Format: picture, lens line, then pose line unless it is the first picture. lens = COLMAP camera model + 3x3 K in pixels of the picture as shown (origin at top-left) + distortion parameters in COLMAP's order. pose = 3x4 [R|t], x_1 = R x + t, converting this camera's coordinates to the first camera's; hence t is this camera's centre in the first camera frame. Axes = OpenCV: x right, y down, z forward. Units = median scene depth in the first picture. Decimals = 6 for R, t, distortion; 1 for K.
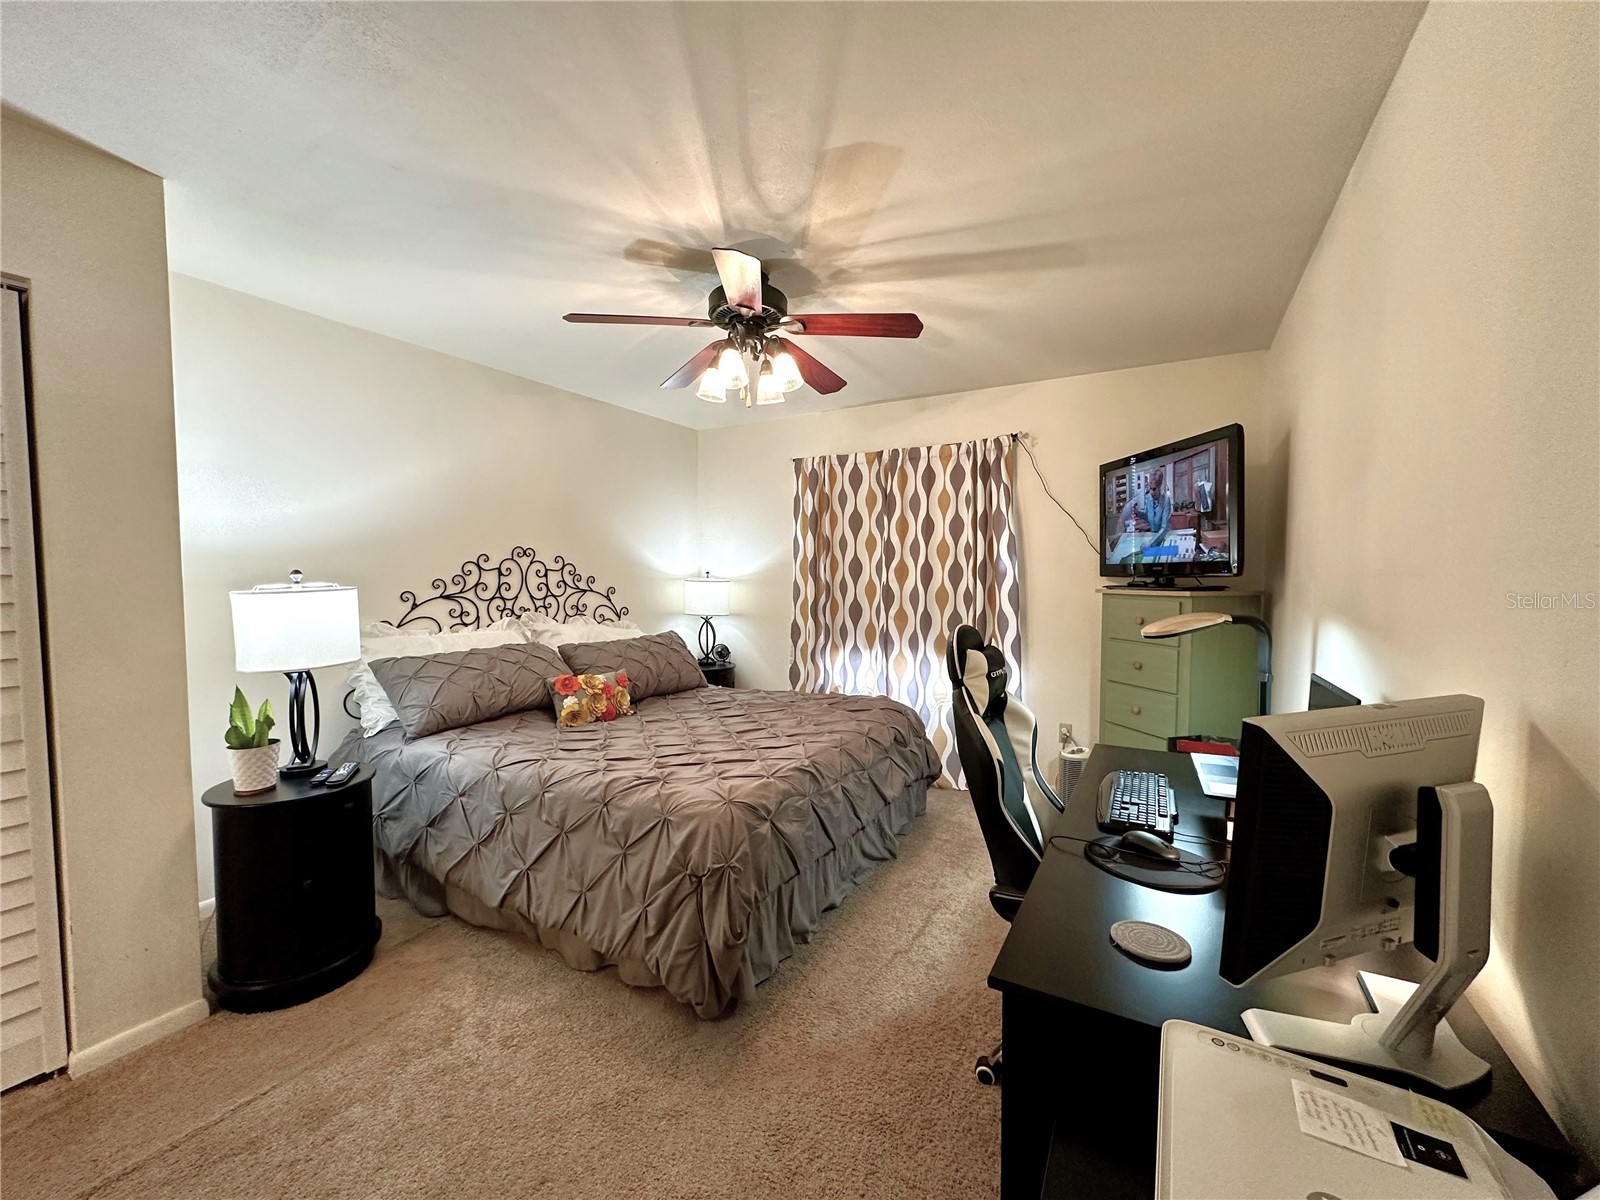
lens RADIAL K [[636.6, 0, 805.2], [0, 636.6, 598.5], [0, 0, 1]] dist [-0.000949, -0.000056]
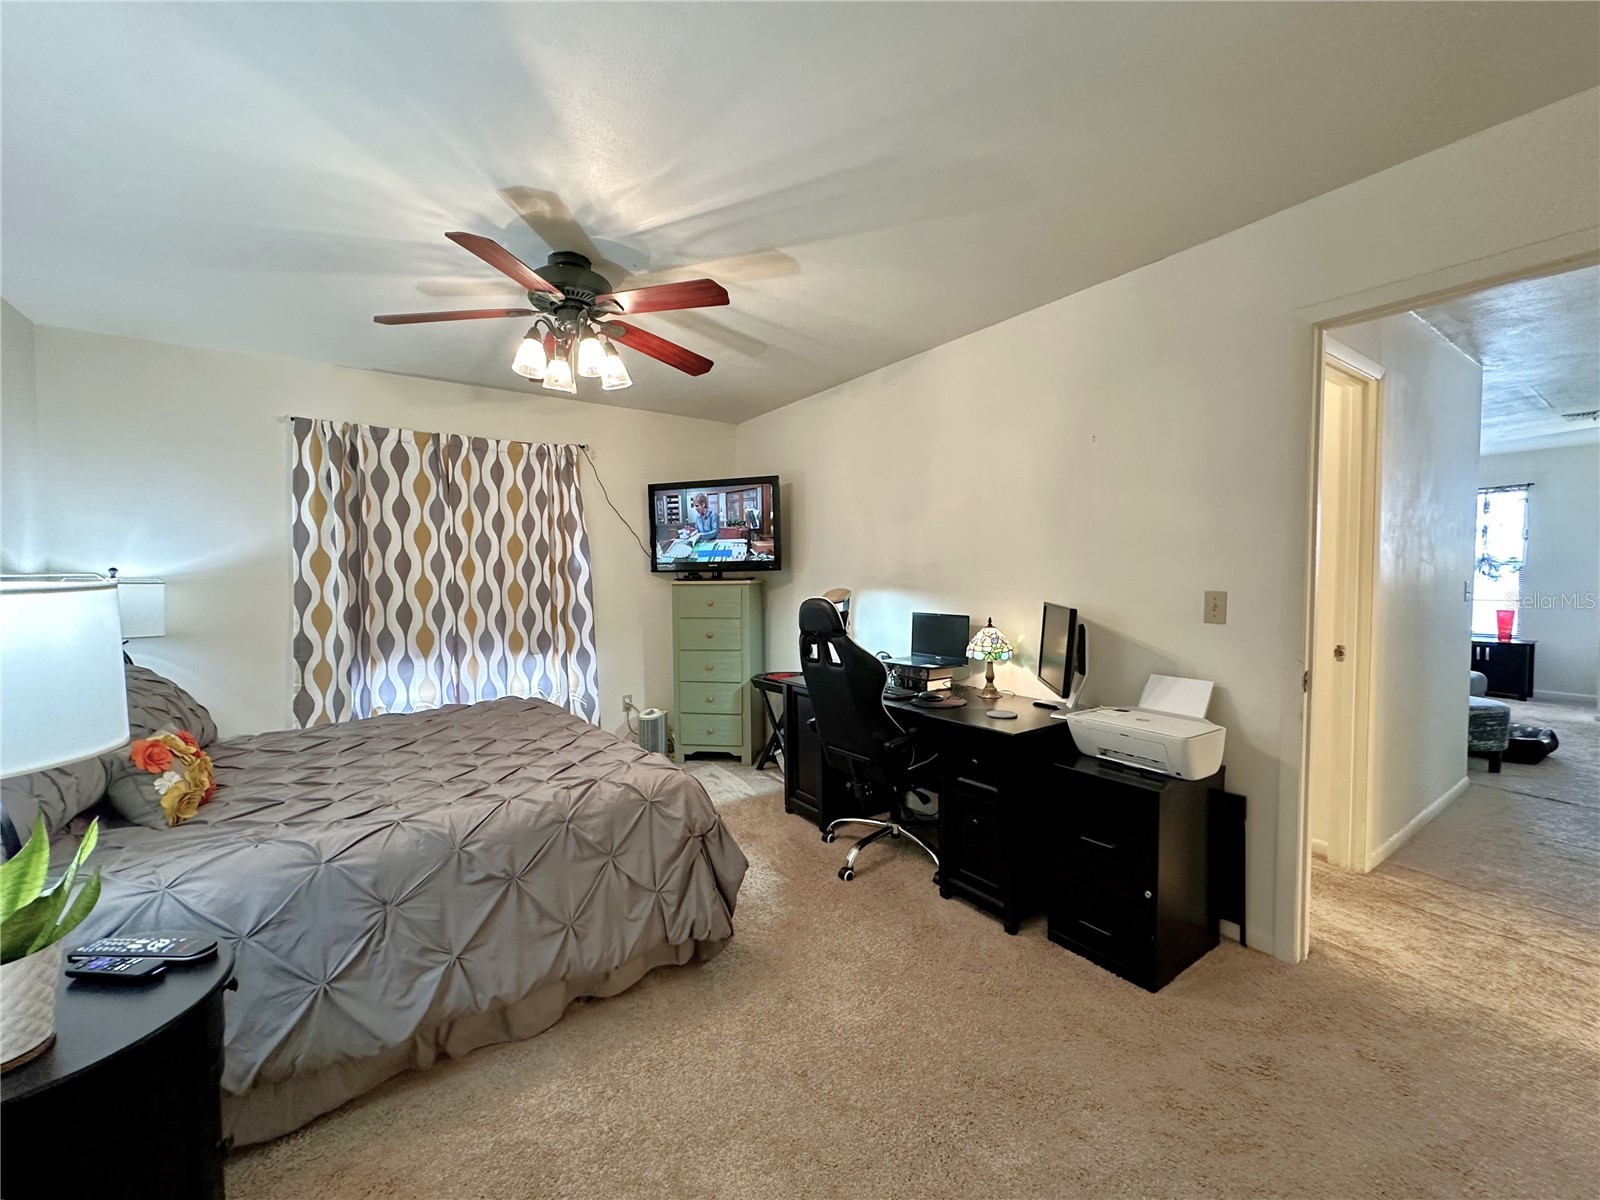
lens RADIAL K [[636.6, 0, 807.7], [0, 636.6, 601.1], [0, 0, 1]] dist [-0.000949, -0.000056]
pose [[0.424670, -0.041085, 0.904415, -0.520629], [0.044343, 0.998715, 0.024547, 0.005208], [-0.904261, 0.029680, 0.425946, 0.169298]]
